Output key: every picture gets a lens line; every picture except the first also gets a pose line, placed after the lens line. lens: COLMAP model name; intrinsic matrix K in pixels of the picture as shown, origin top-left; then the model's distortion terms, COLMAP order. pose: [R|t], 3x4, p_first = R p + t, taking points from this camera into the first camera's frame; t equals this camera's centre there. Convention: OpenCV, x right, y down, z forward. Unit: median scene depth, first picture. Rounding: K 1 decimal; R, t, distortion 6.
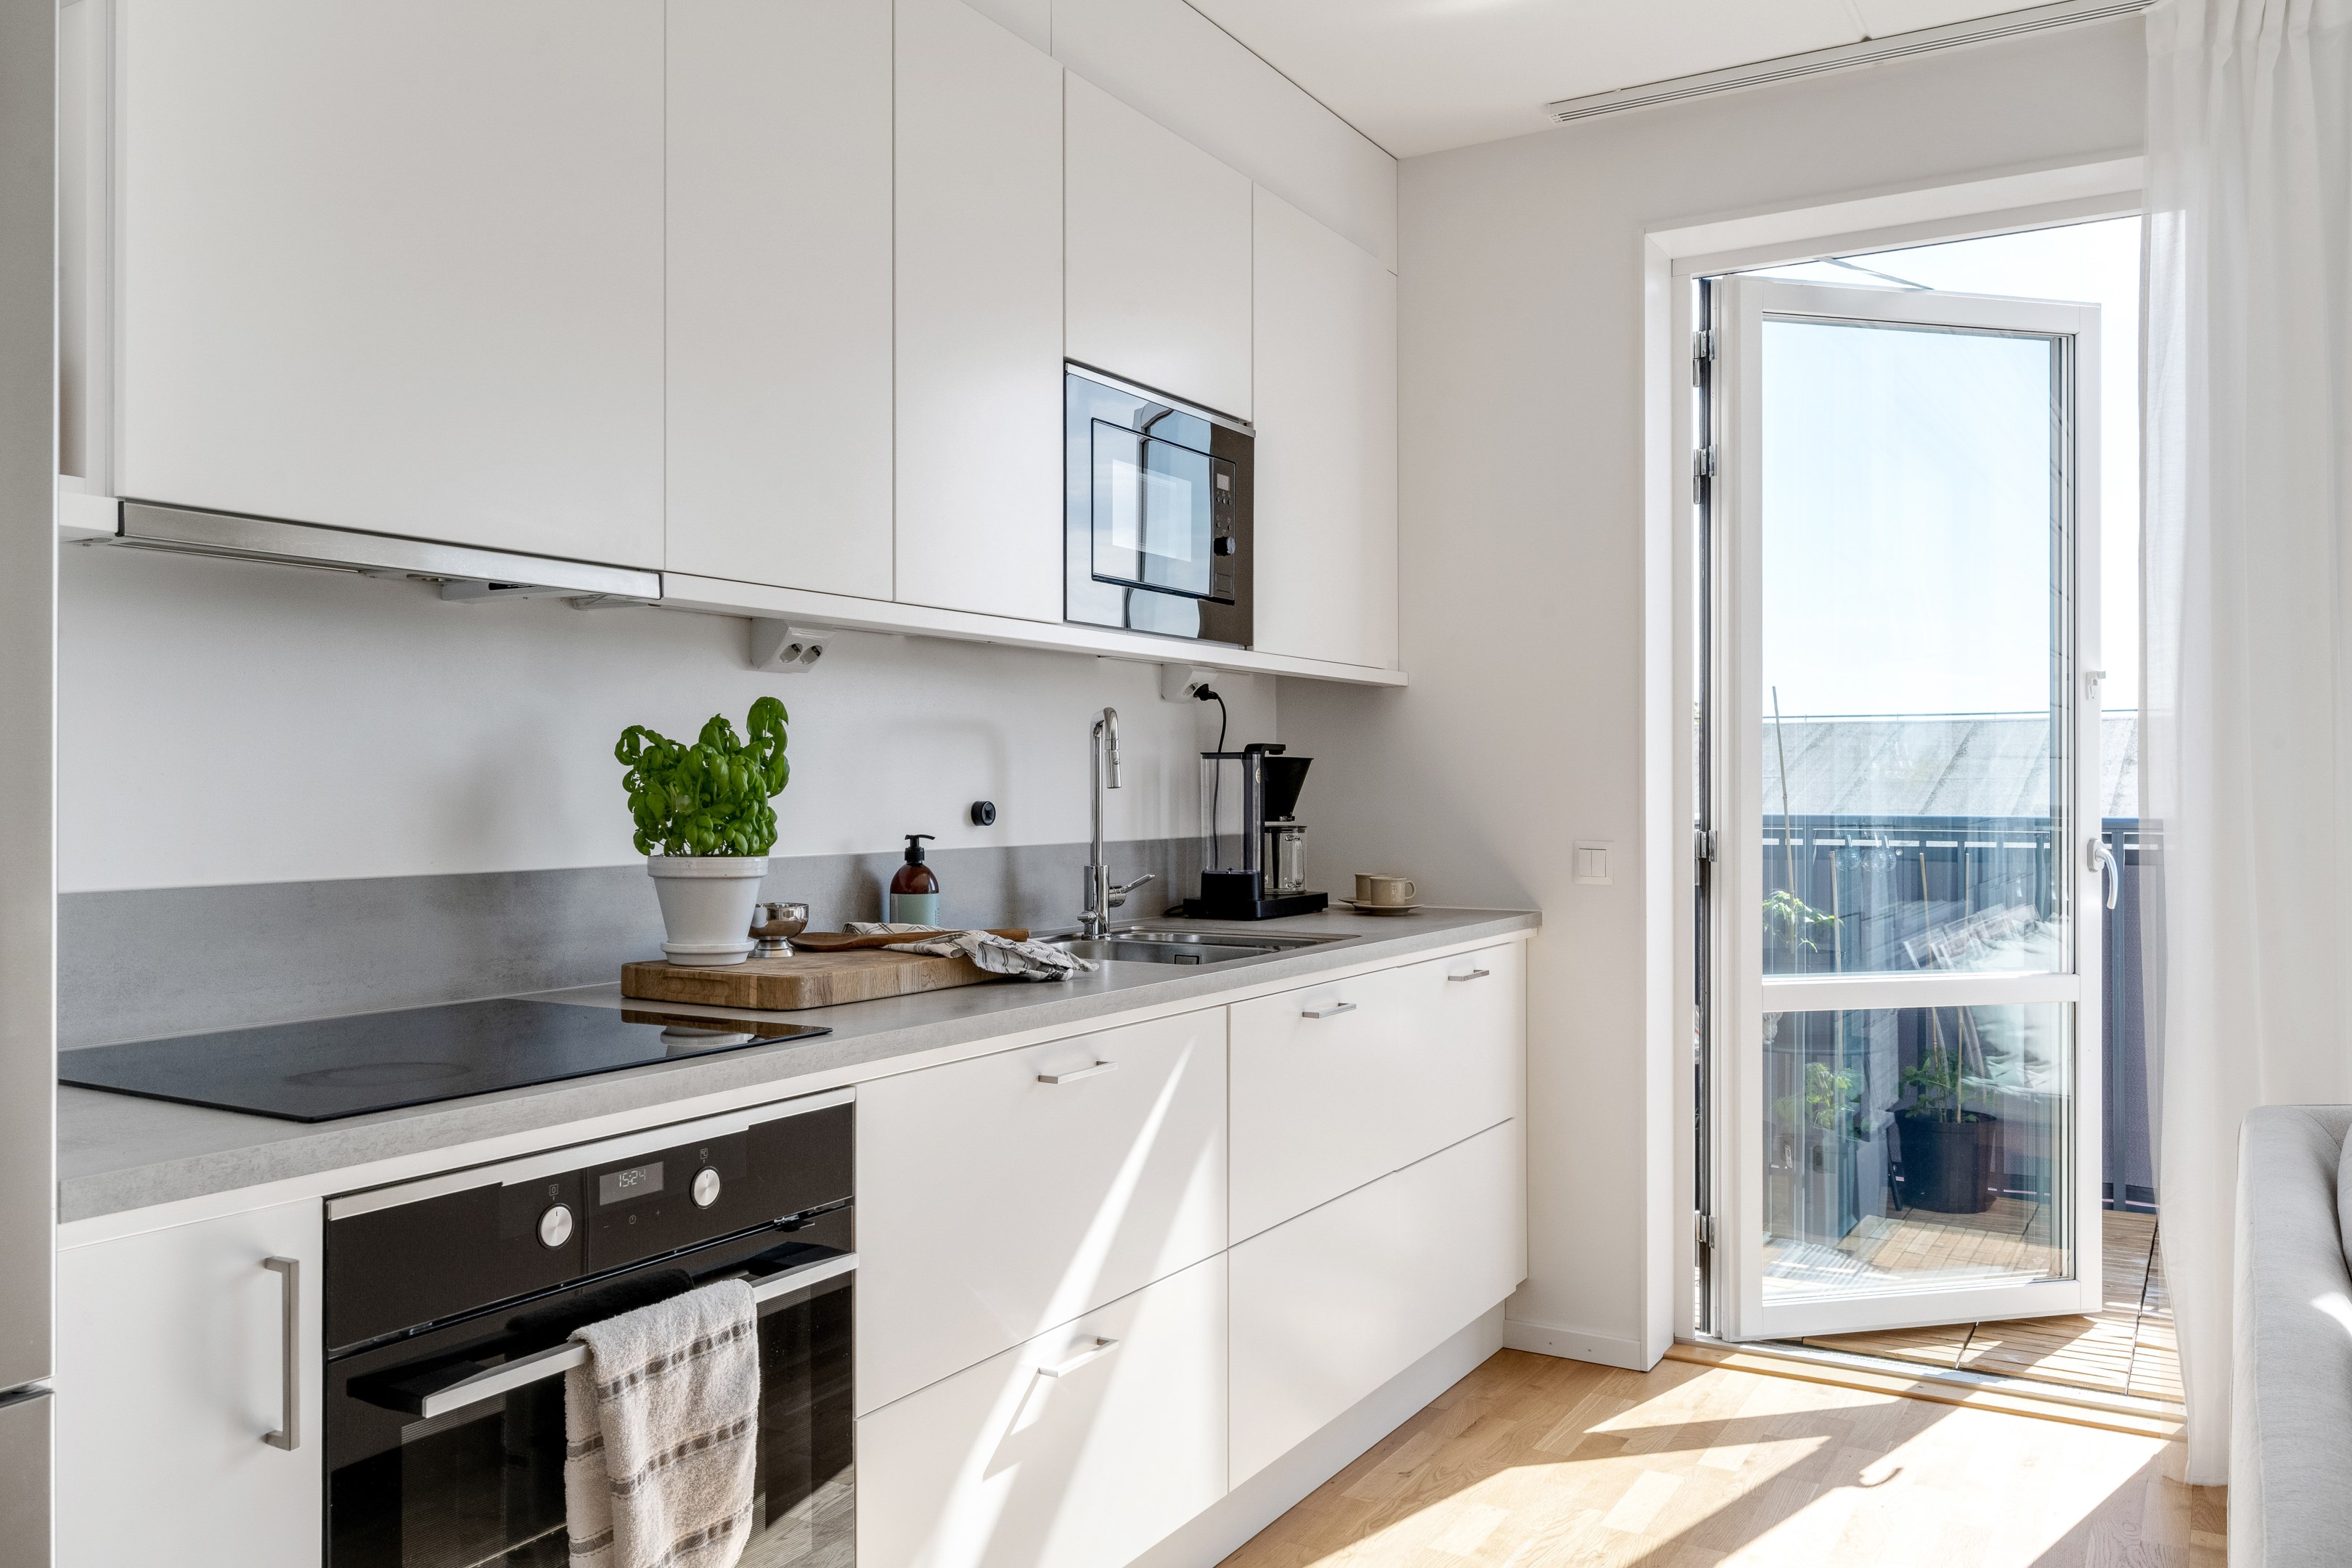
lens RADIAL K [[1792.2, 0, 1179.1], [0, 1792.2, 767.2], [0, 0, 1]] dist [0.003530, 0.001863]
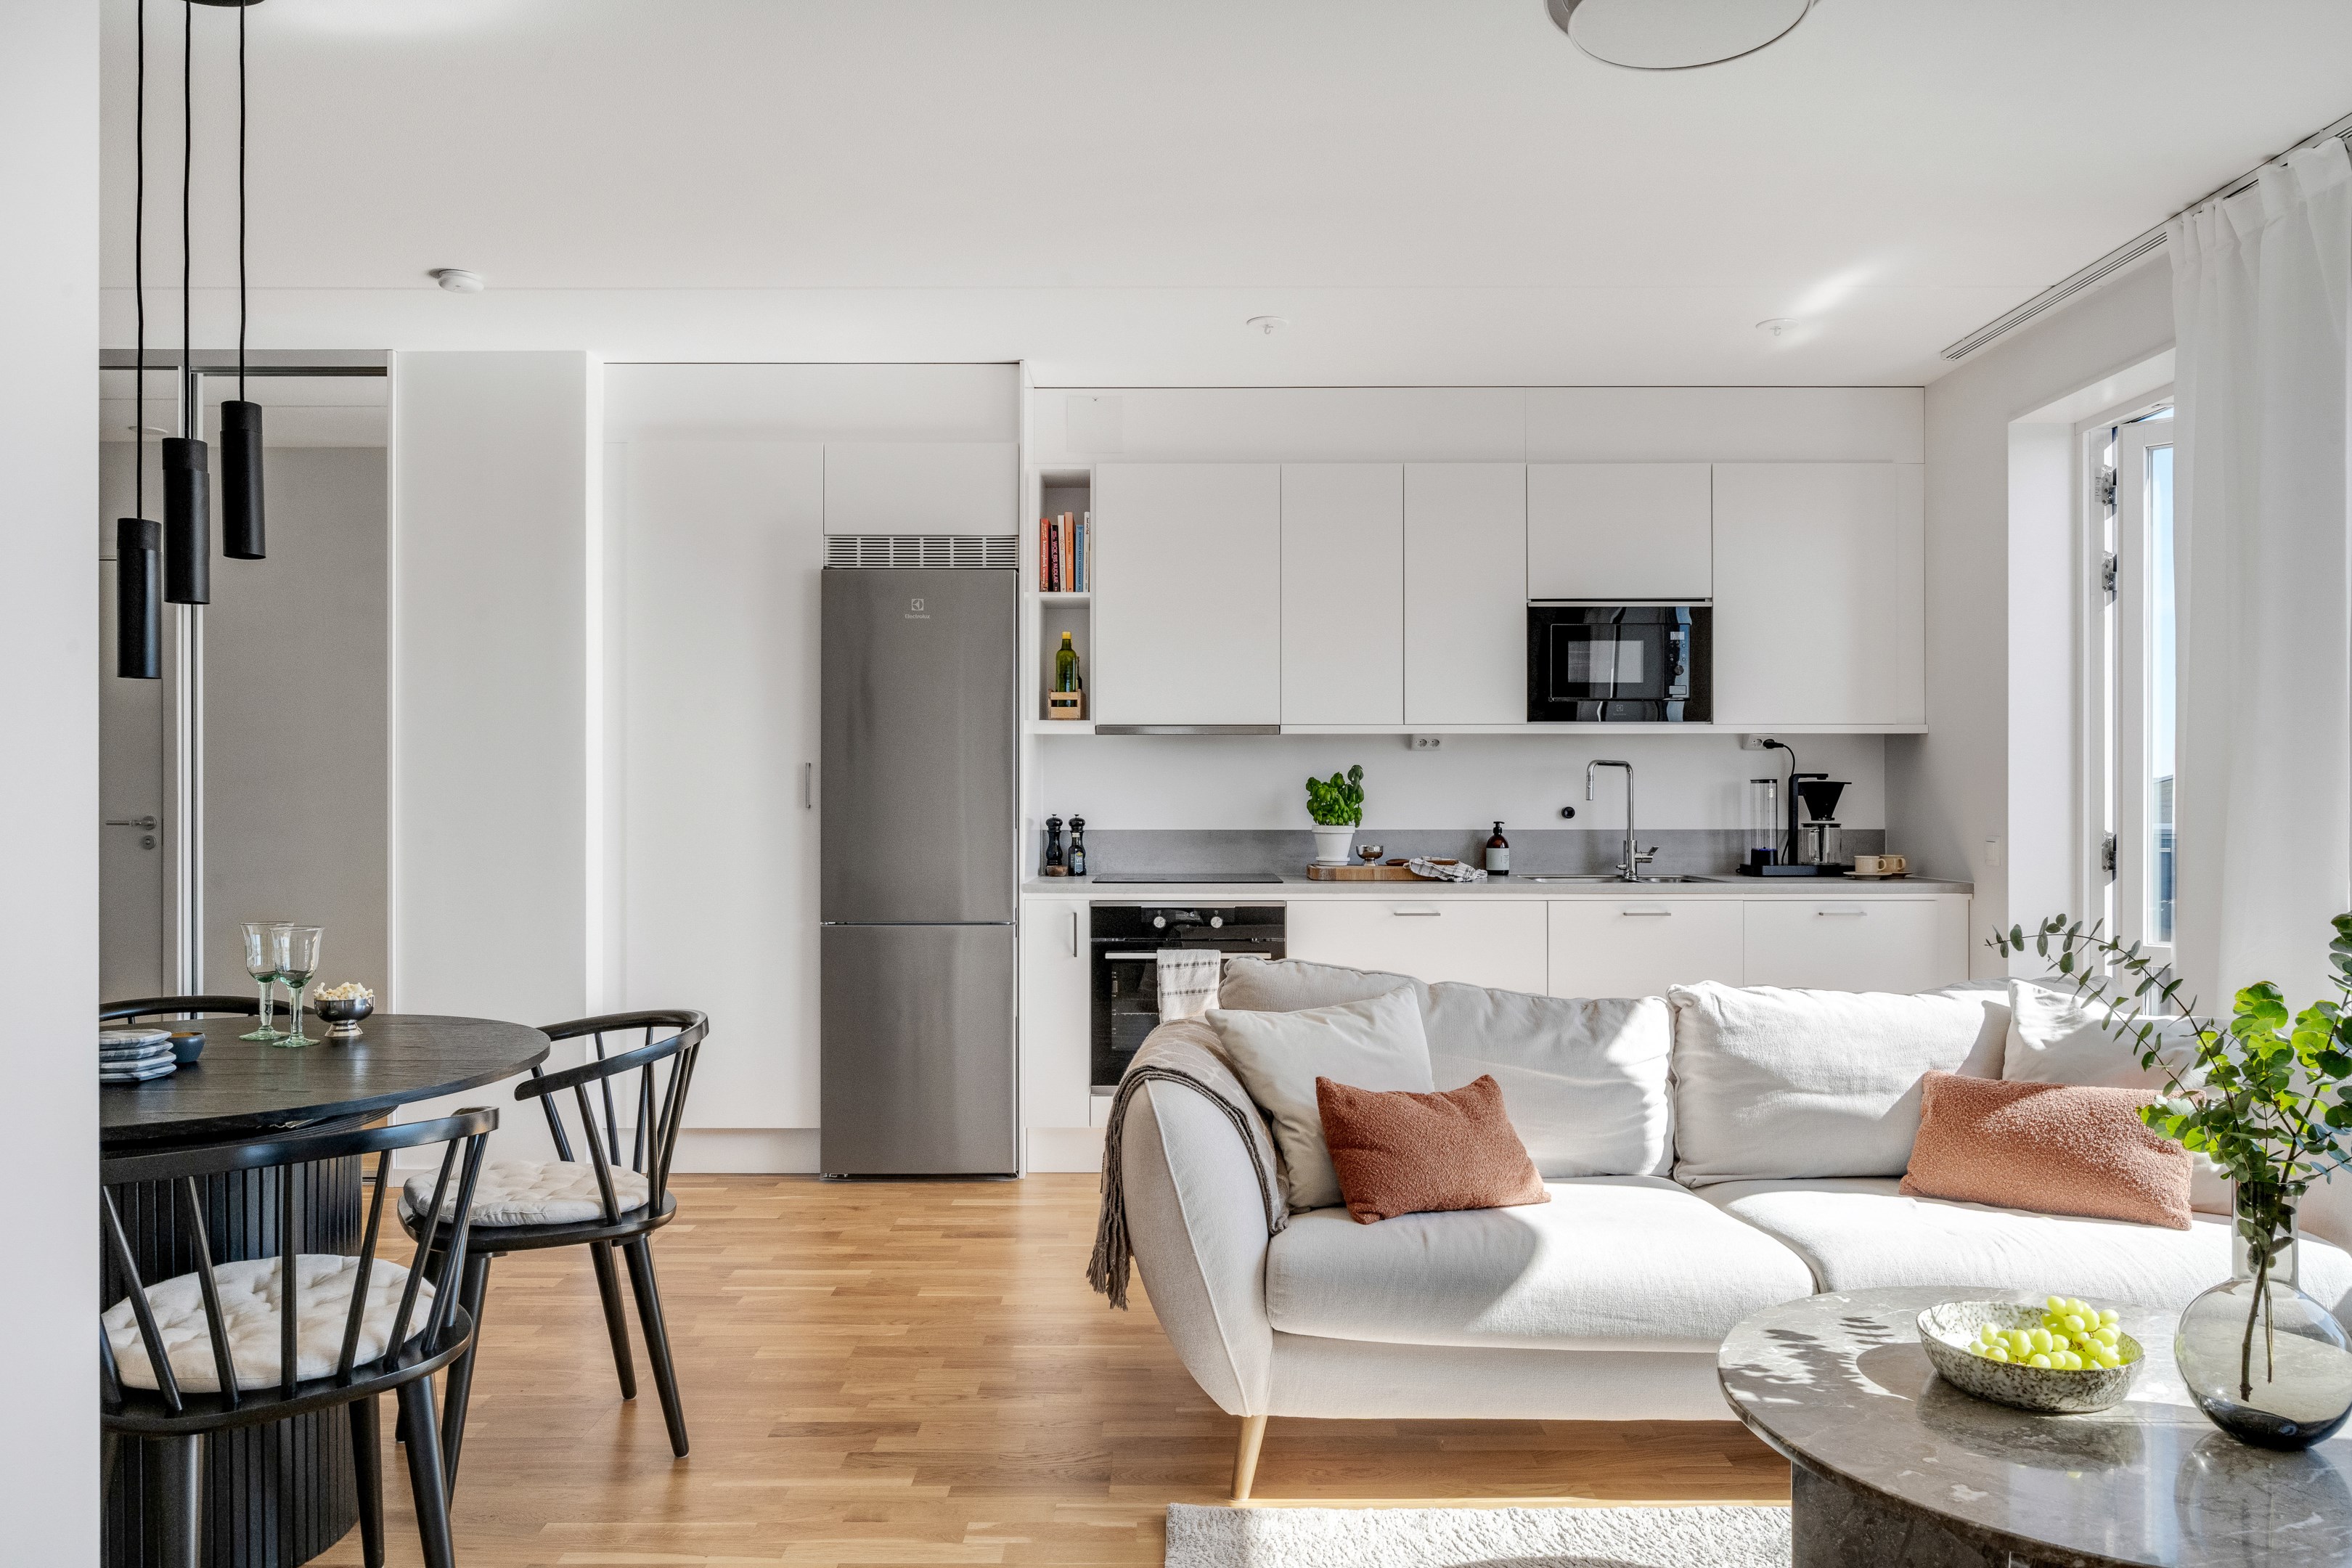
lens RADIAL K [[1543.6, 0, 1176.0], [0, 1543.6, 784.0], [0, 0, 1]] dist [-0.003772, -0.001033]
pose [[0.505849, -0.011632, -0.862544, 0.987659], [0.008882, 0.999926, -0.008275, 0.003170], [0.862577, -0.003475, 0.505915, -0.222625]]
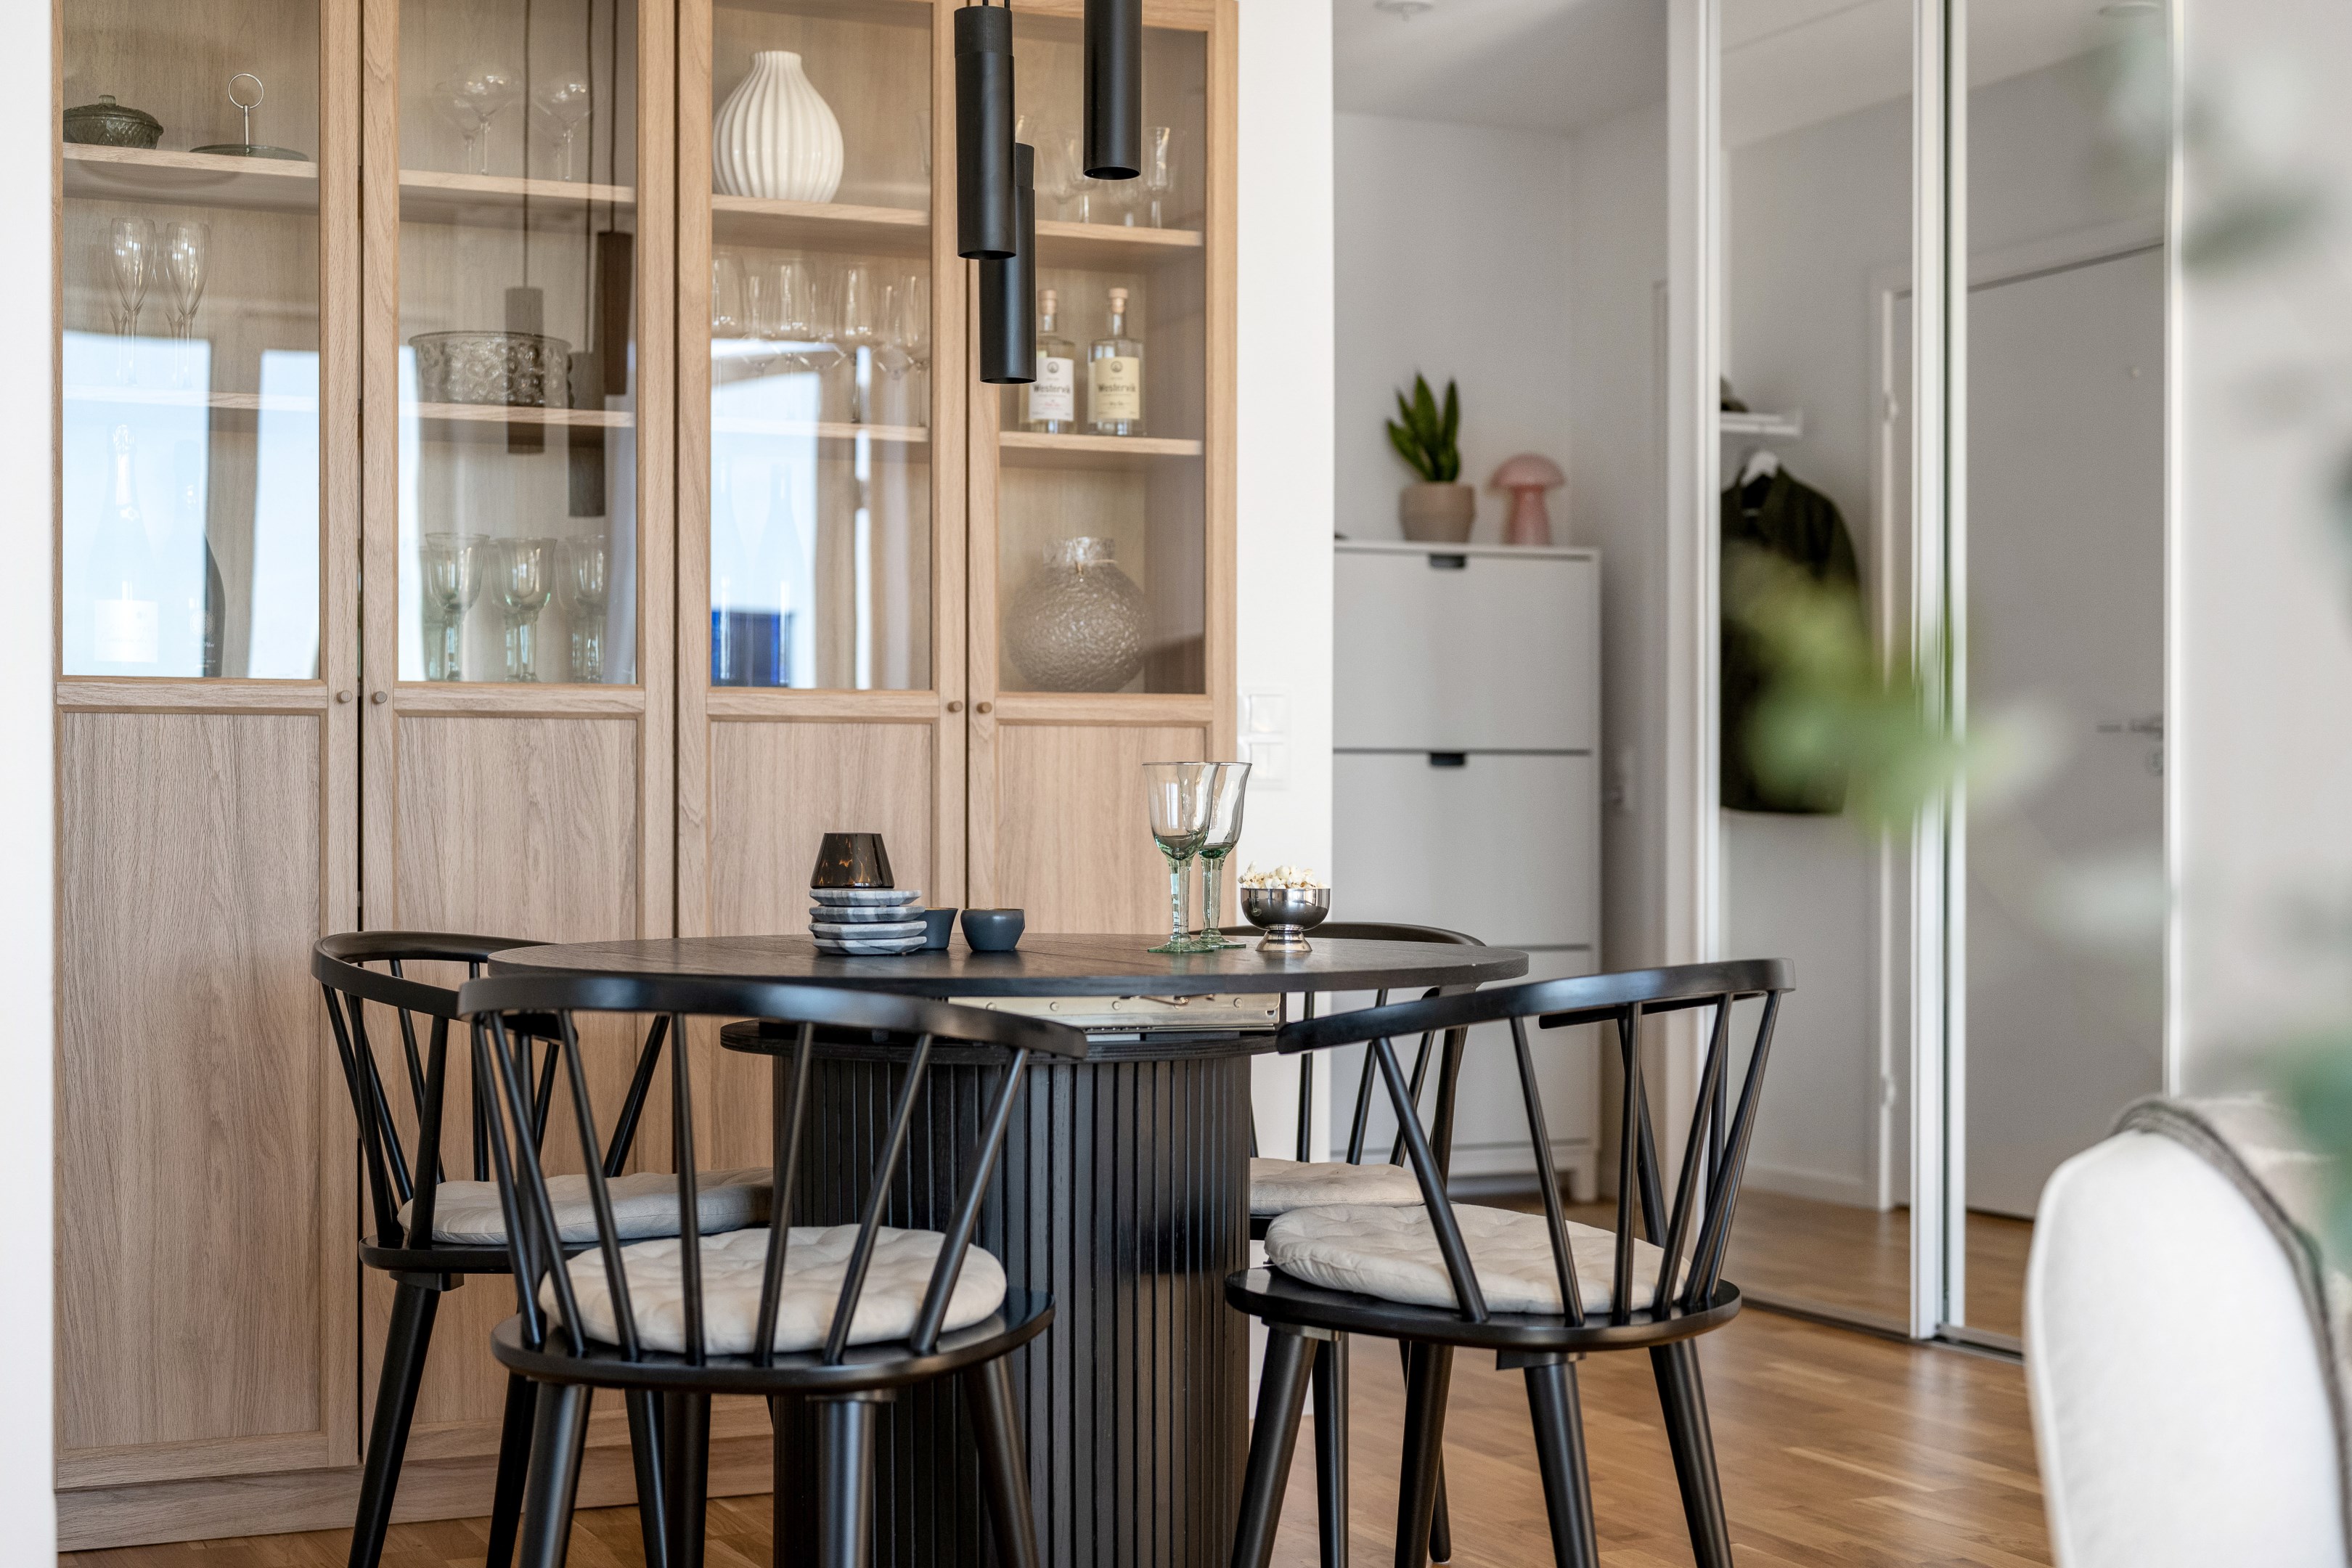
lens RADIAL K [[3349.7, 0, 1162.4], [0, 3349.7, 832.5], [0, 0, 1]] dist [0.006511, 0.007294]
pose [[-0.566763, 0.004115, -0.823870, 0.956118], [0.004937, 0.999987, 0.001598, 0.080057], [0.823866, -0.003162, -0.566776, 0.335005]]
